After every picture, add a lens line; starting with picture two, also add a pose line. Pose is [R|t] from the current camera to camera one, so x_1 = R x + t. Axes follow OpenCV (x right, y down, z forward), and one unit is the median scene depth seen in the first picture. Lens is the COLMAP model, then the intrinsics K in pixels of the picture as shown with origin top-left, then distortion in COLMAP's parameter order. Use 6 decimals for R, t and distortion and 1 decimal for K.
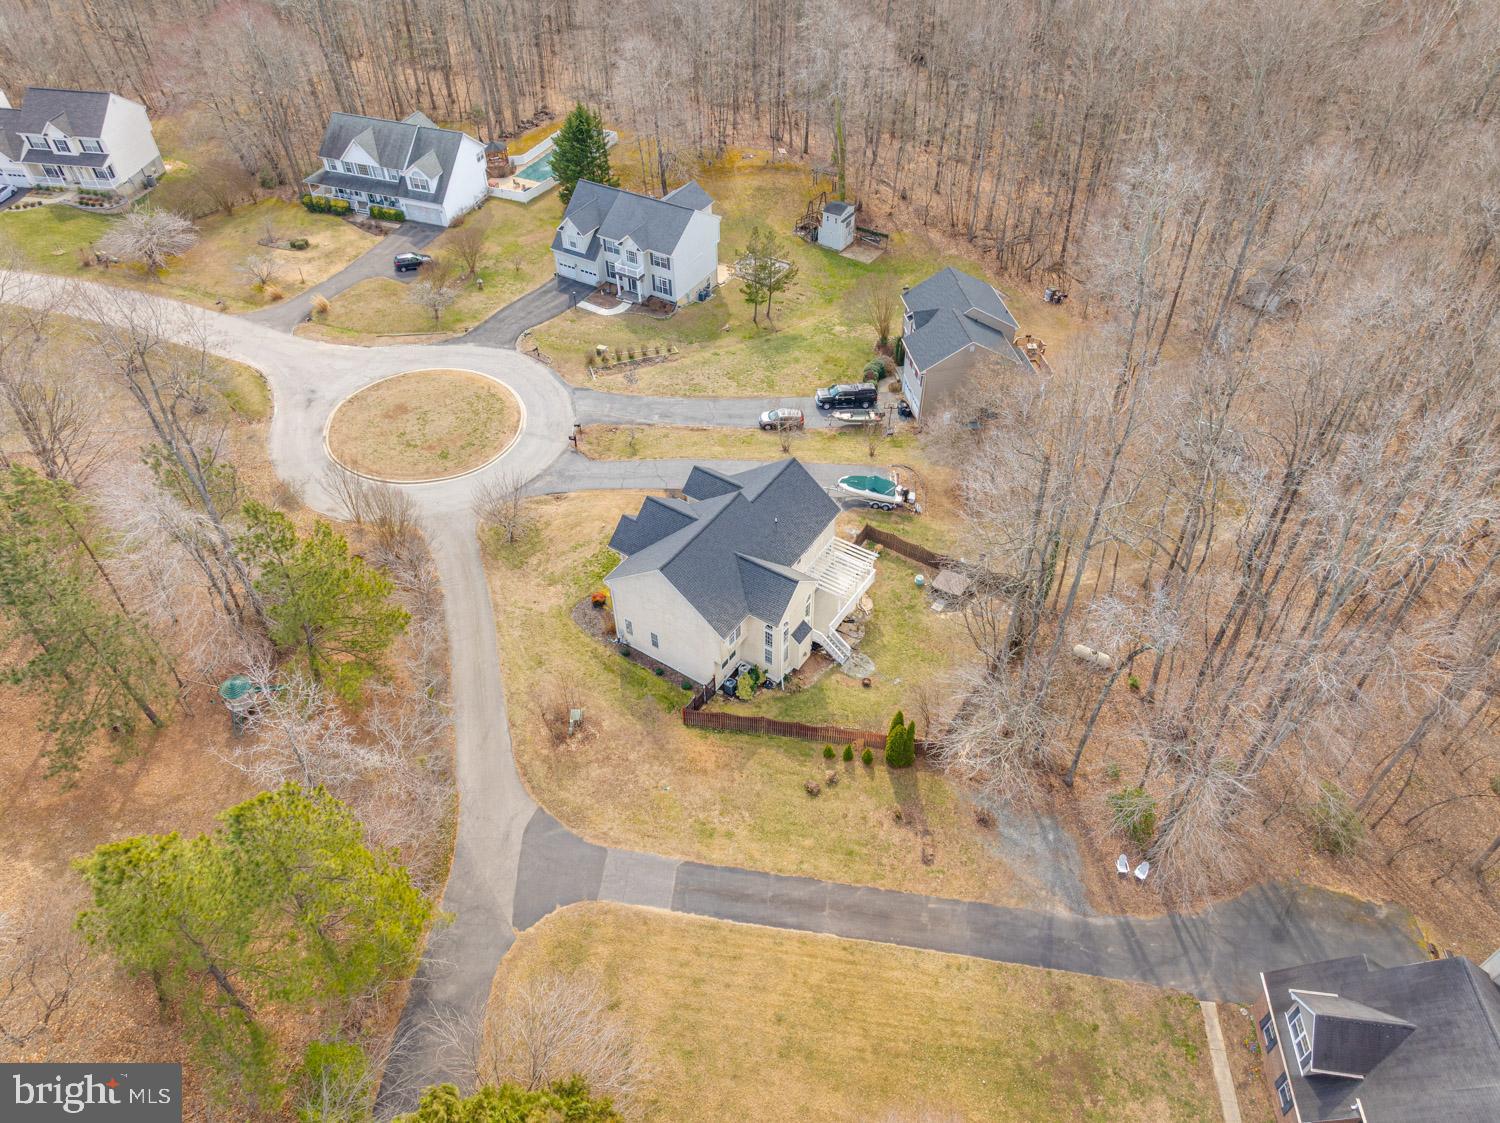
lens RADIAL K [[1035.8, 0, 755.9], [0, 1035.8, 555.9], [0, 0, 1]] dist [0.023283, -0.006267]
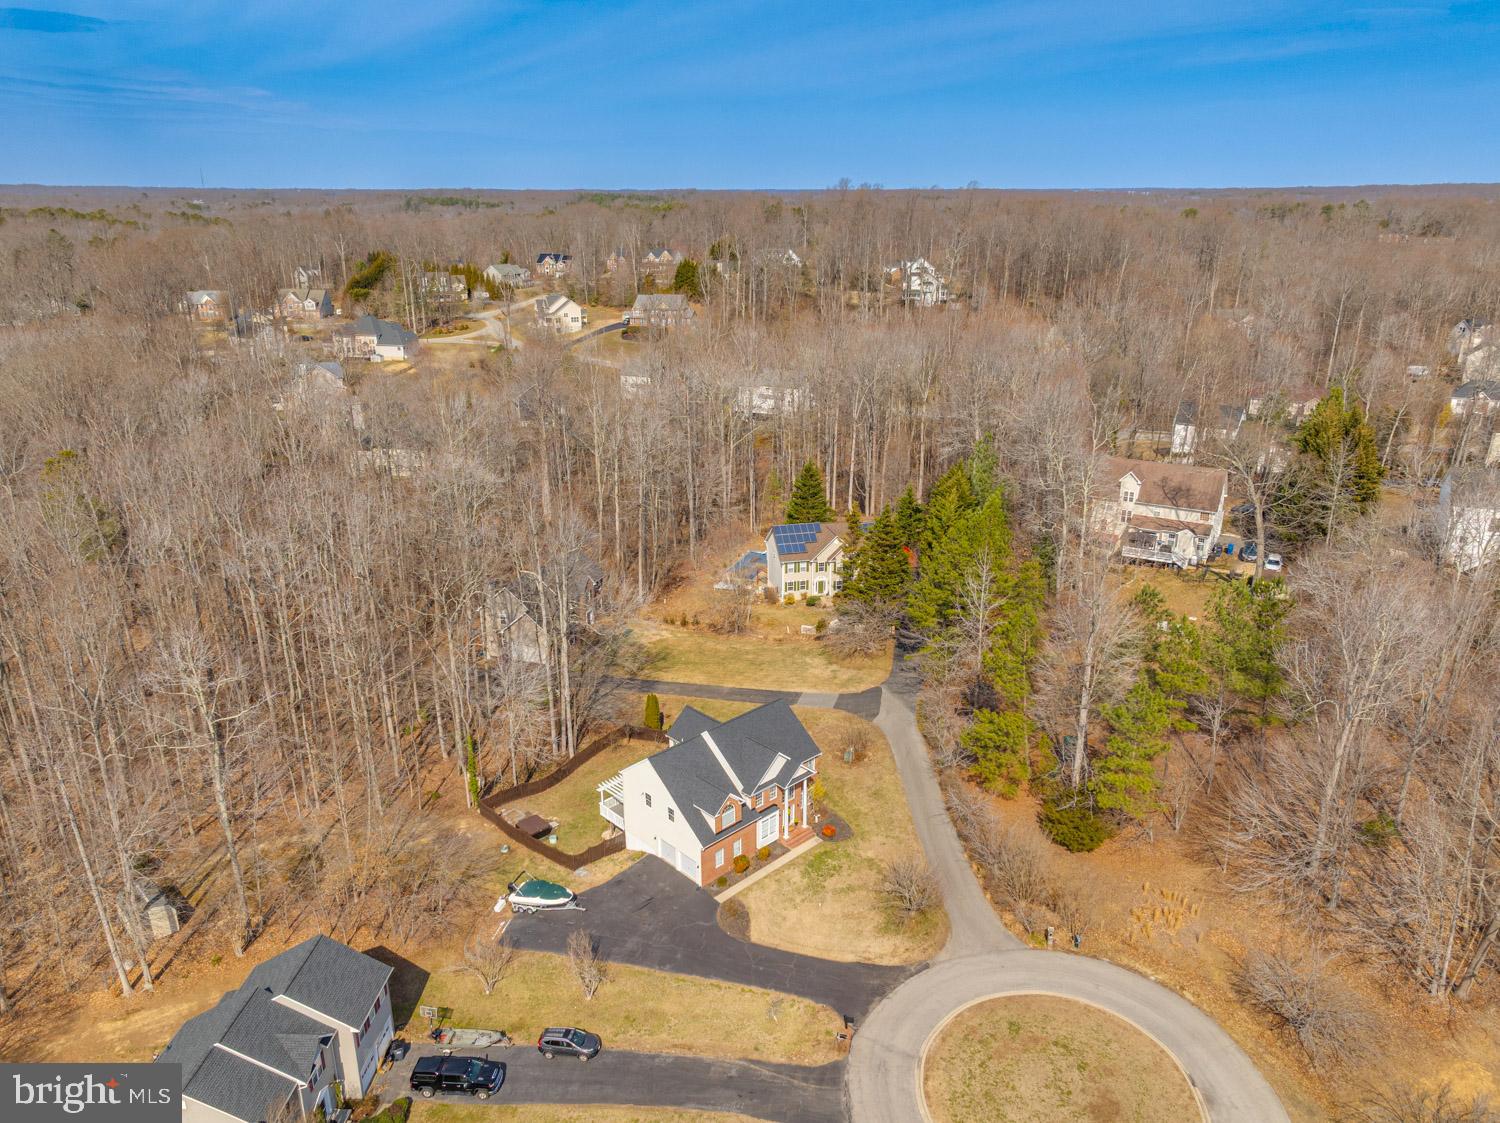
lens RADIAL K [[1046.6, 0, 757.1], [0, 1046.6, 562.9], [0, 0, 1]] dist [0.033276, -0.000833]
pose [[-0.975736, -0.062842, 0.209737, -0.290371], [0.159806, 0.450416, 0.878401, -1.111511], [-0.149669, 0.890604, -0.429445, 1.197817]]
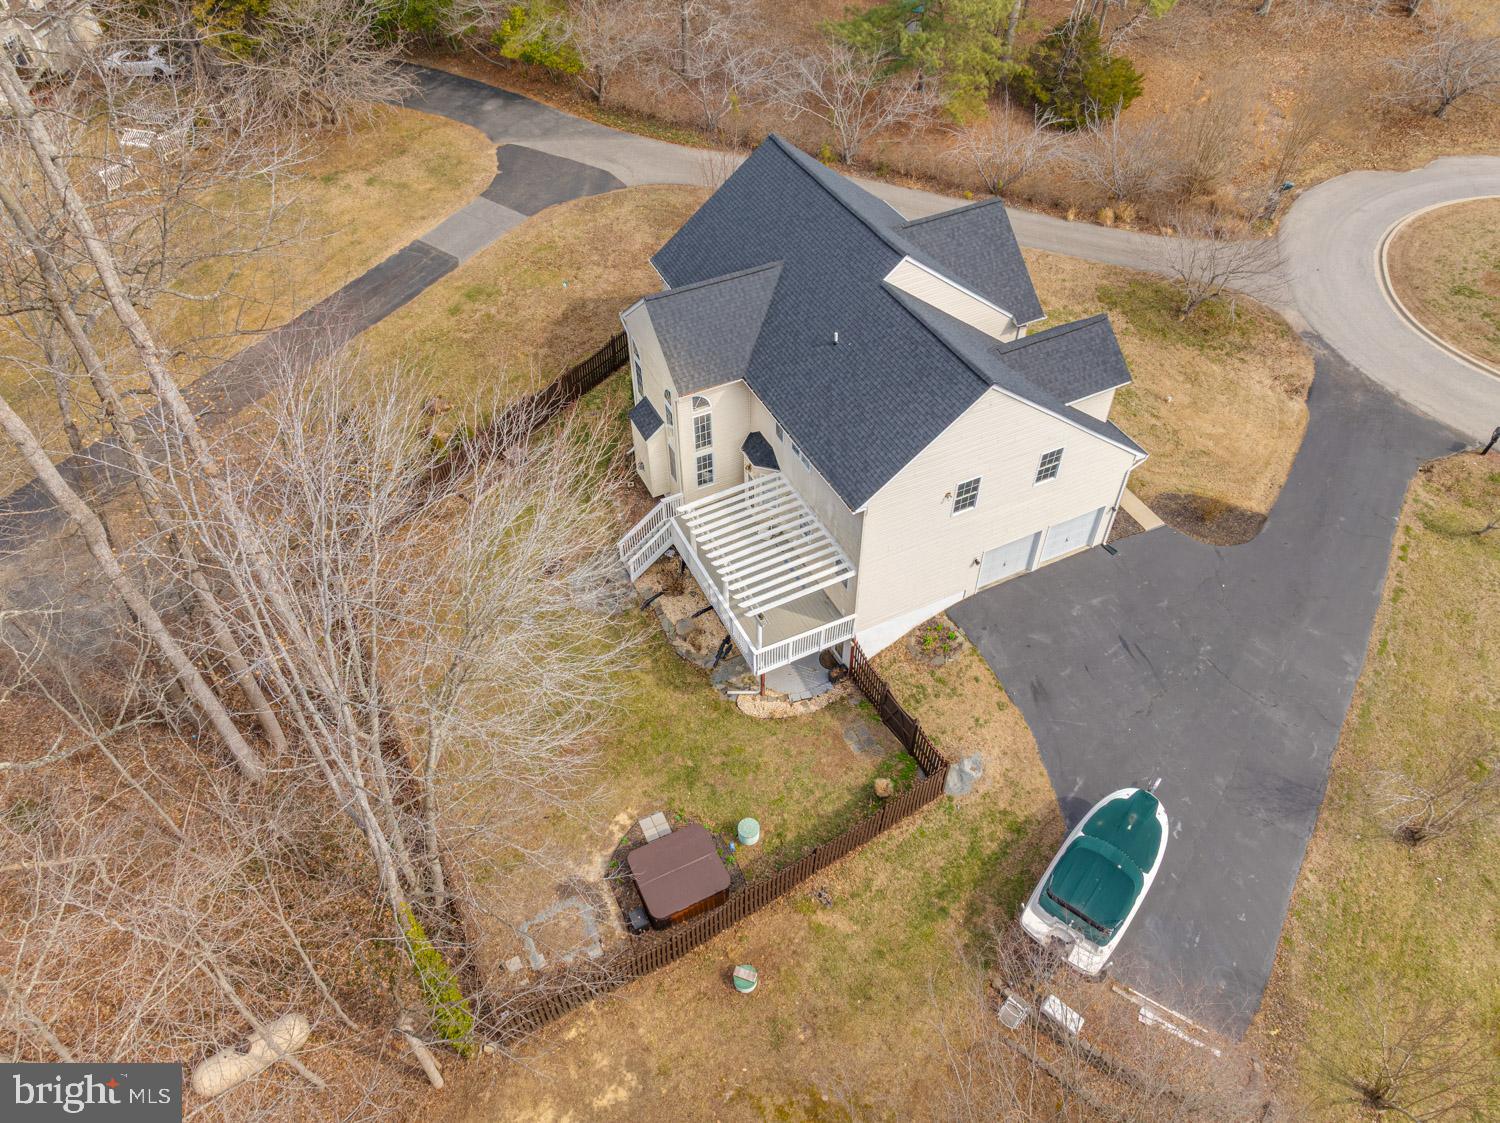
lens RADIAL K [[1035.8, 0, 755.9], [0, 1035.8, 555.9], [0, 0, 1]] dist [0.023283, -0.006267]
pose [[-0.505170, 0.631750, -0.587958, 0.316739], [-0.592612, 0.241340, 0.768483, -0.295101], [0.627387, 0.736646, 0.252465, 0.834624]]
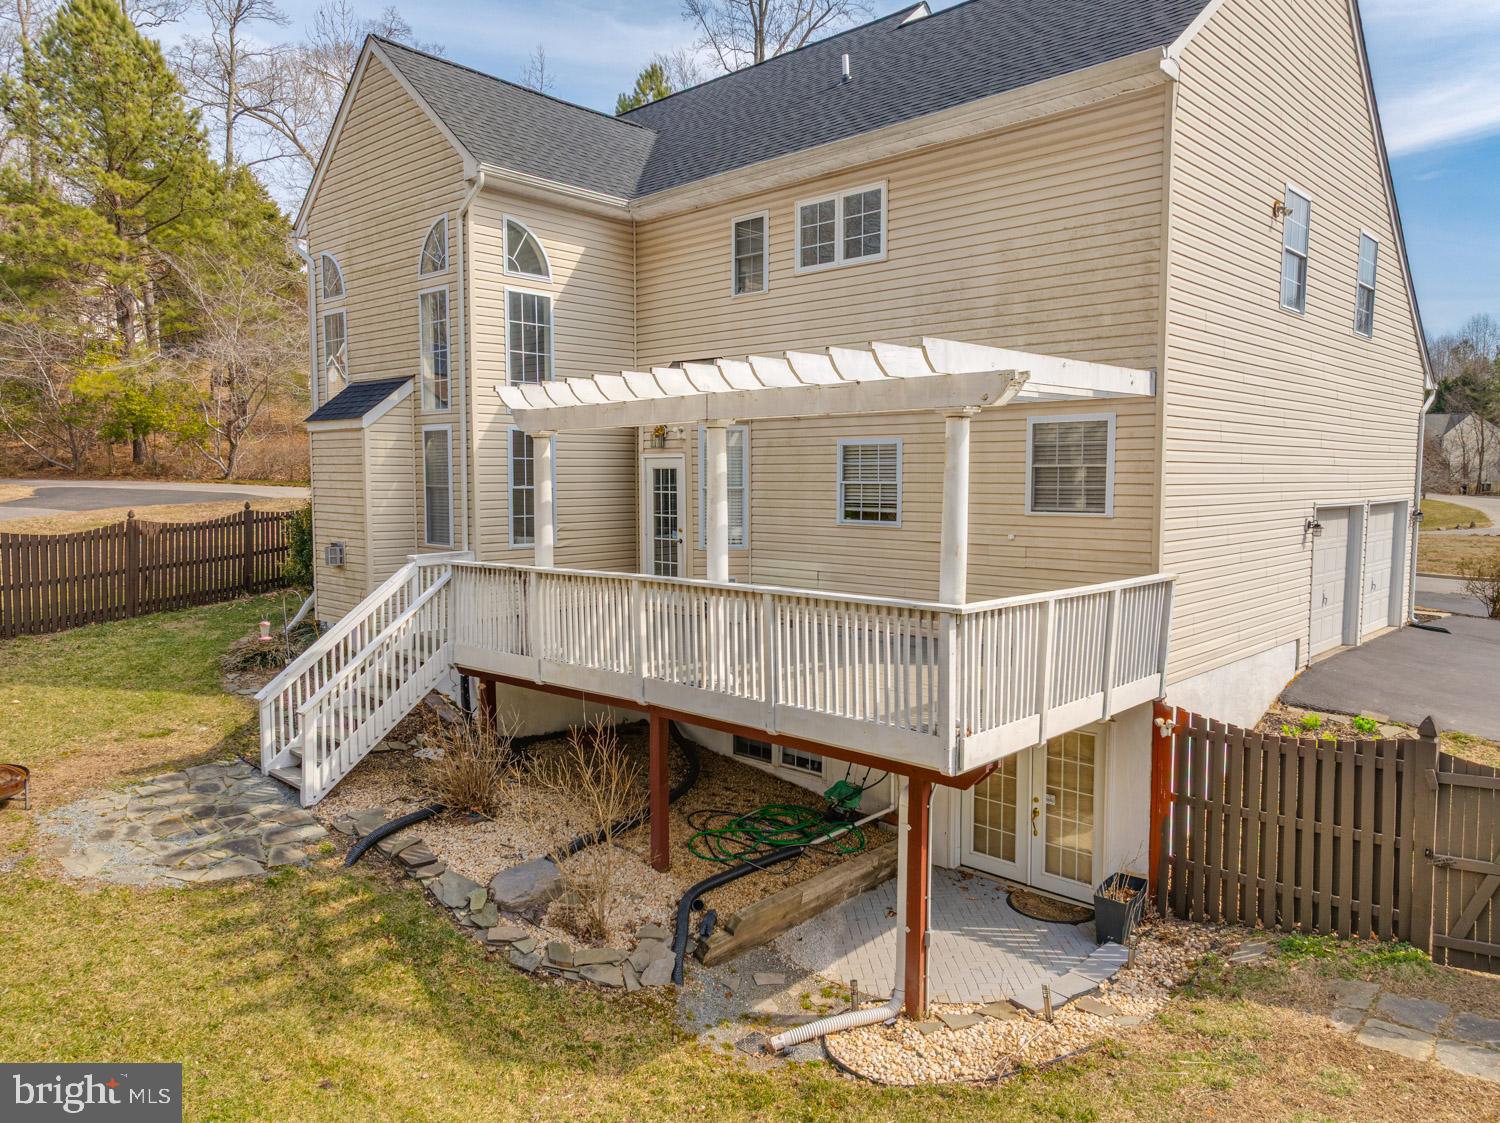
lens RADIAL K [[1035.8, 0, 755.9], [0, 1035.8, 555.9], [0, 0, 1]] dist [0.023283, -0.006267]
pose [[-0.170293, 0.084992, -0.981721, 0.198920], [-0.684192, 0.706773, 0.179871, 0.006672], [0.709142, 0.702316, -0.062207, 0.950188]]
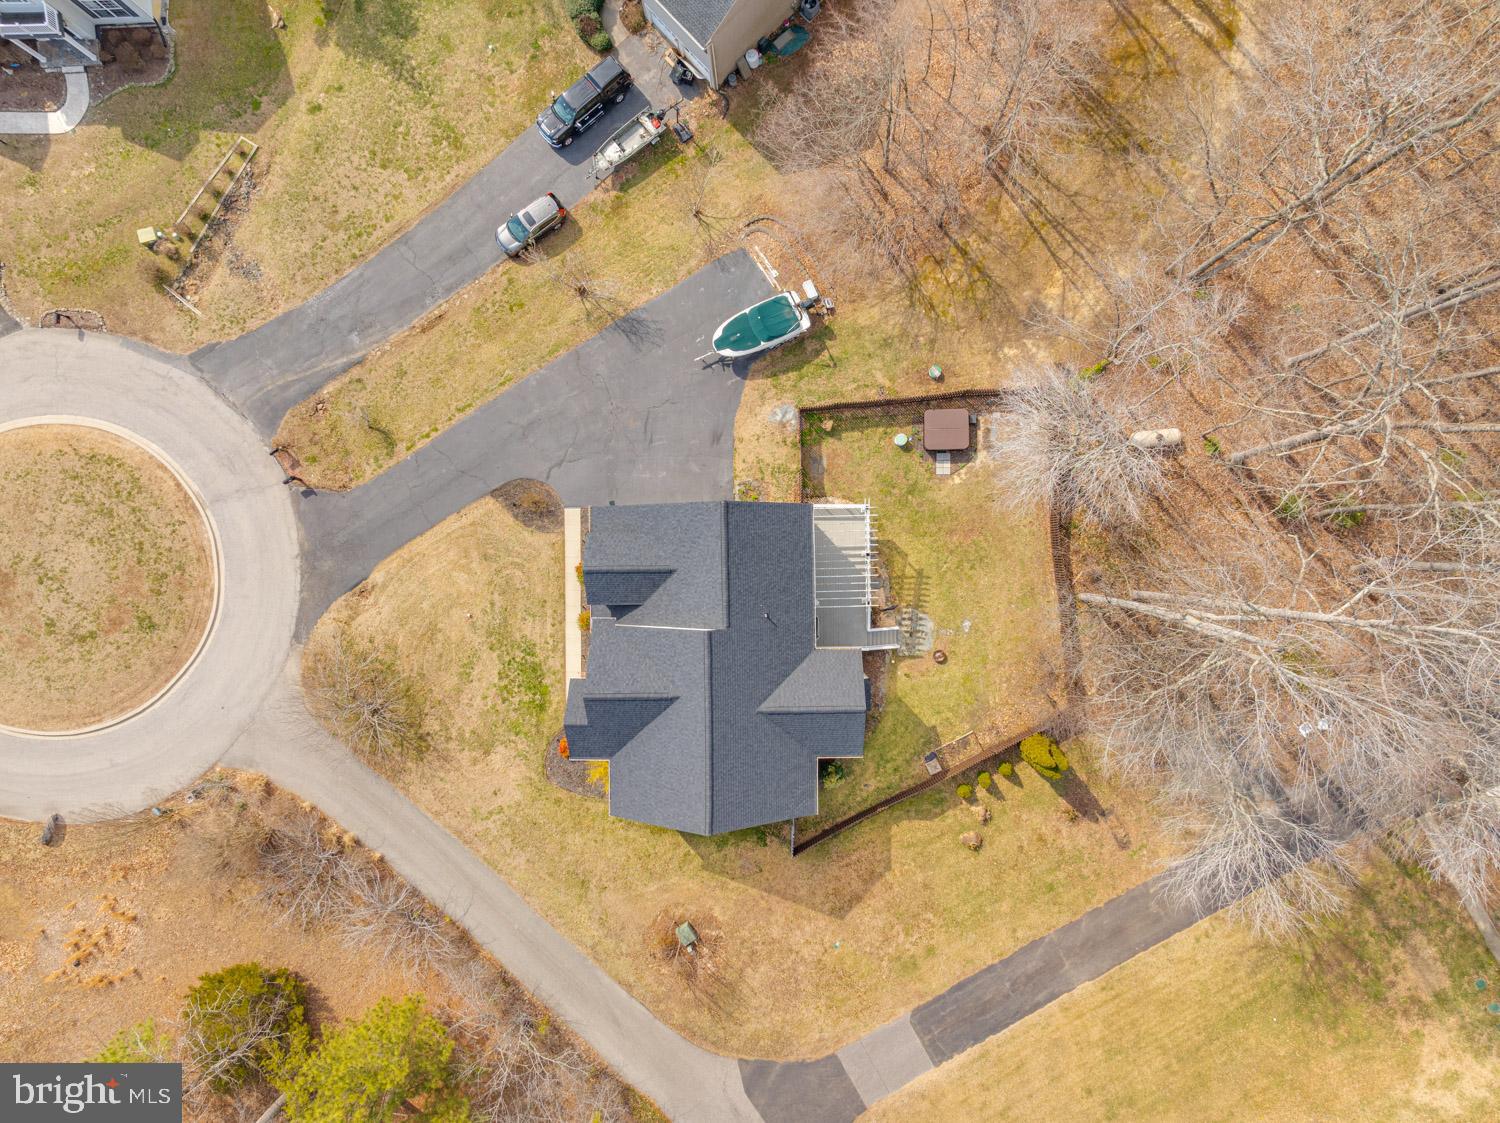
lens RADIAL K [[1035.8, 0, 755.9], [0, 1035.8, 555.9], [0, 0, 1]] dist [0.023283, -0.006267]
pose [[0.828776, -0.559501, -0.009459, 0.037450], [0.395929, 0.574368, 0.716478, -0.481993], [-0.395438, -0.597545, 0.697545, 0.497297]]
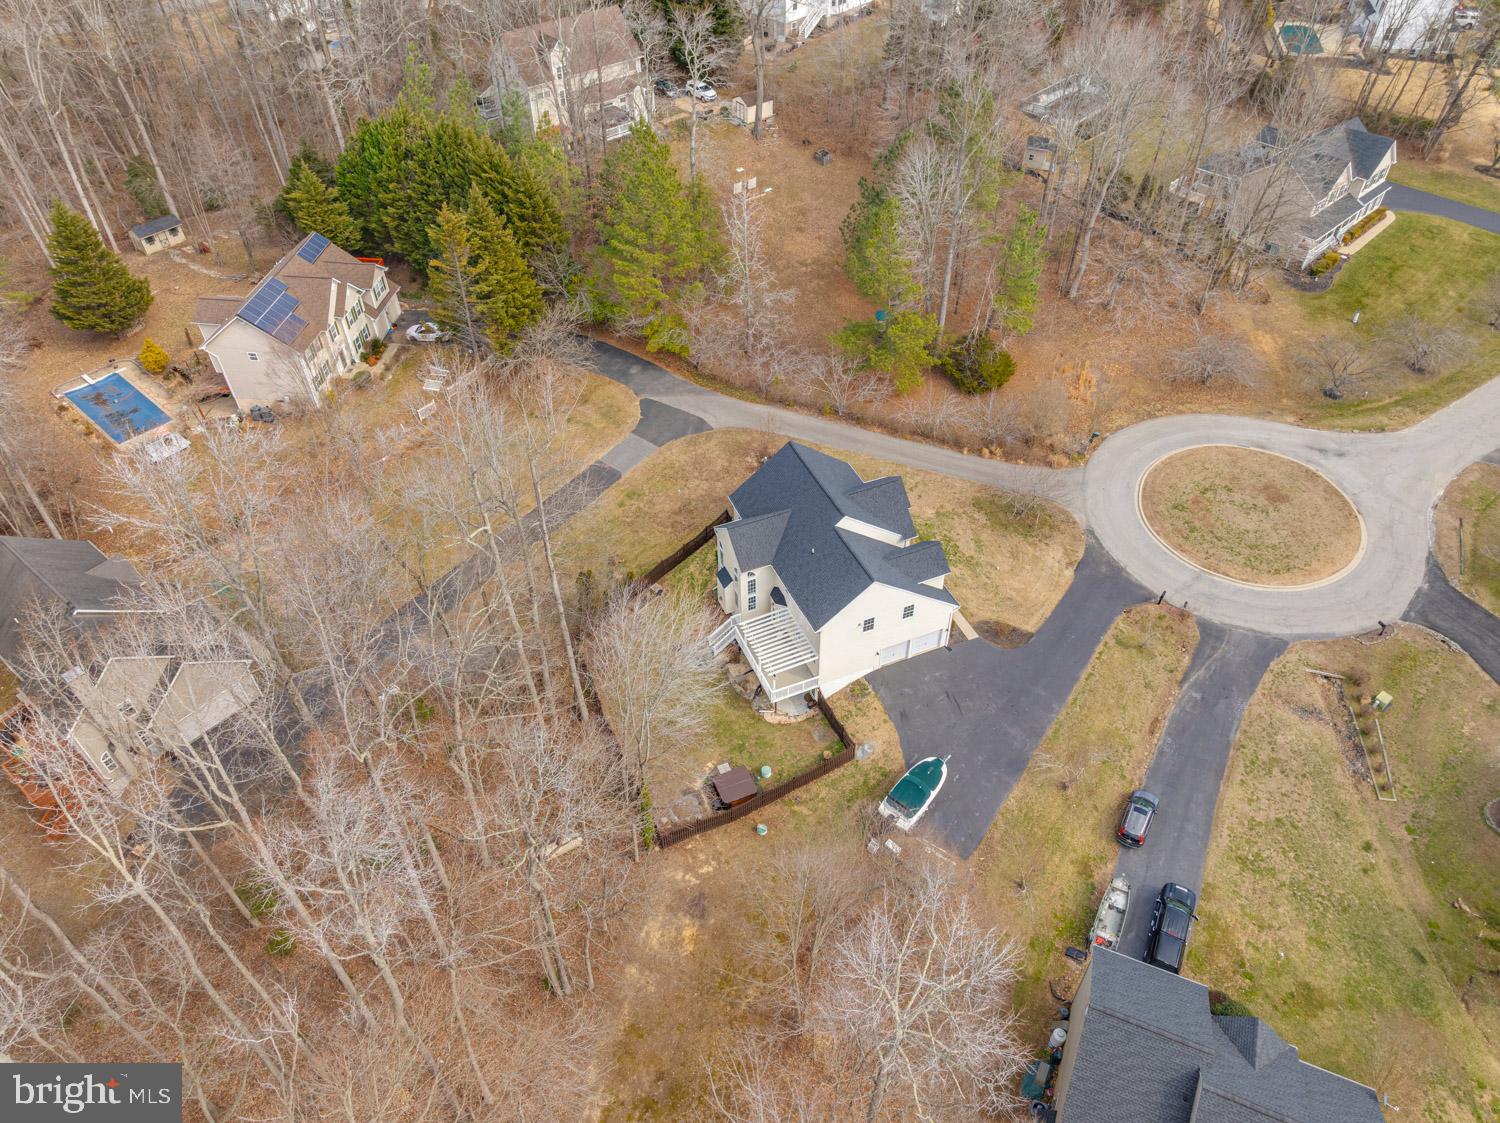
lens RADIAL K [[1035.8, 0, 755.9], [0, 1035.8, 555.9], [0, 0, 1]] dist [0.023283, -0.006267]
pose [[-0.550160, 0.583453, -0.597417, 0.568888], [-0.568518, 0.262314, 0.779729, -0.683809], [0.611646, 0.768618, 0.187389, 0.701818]]
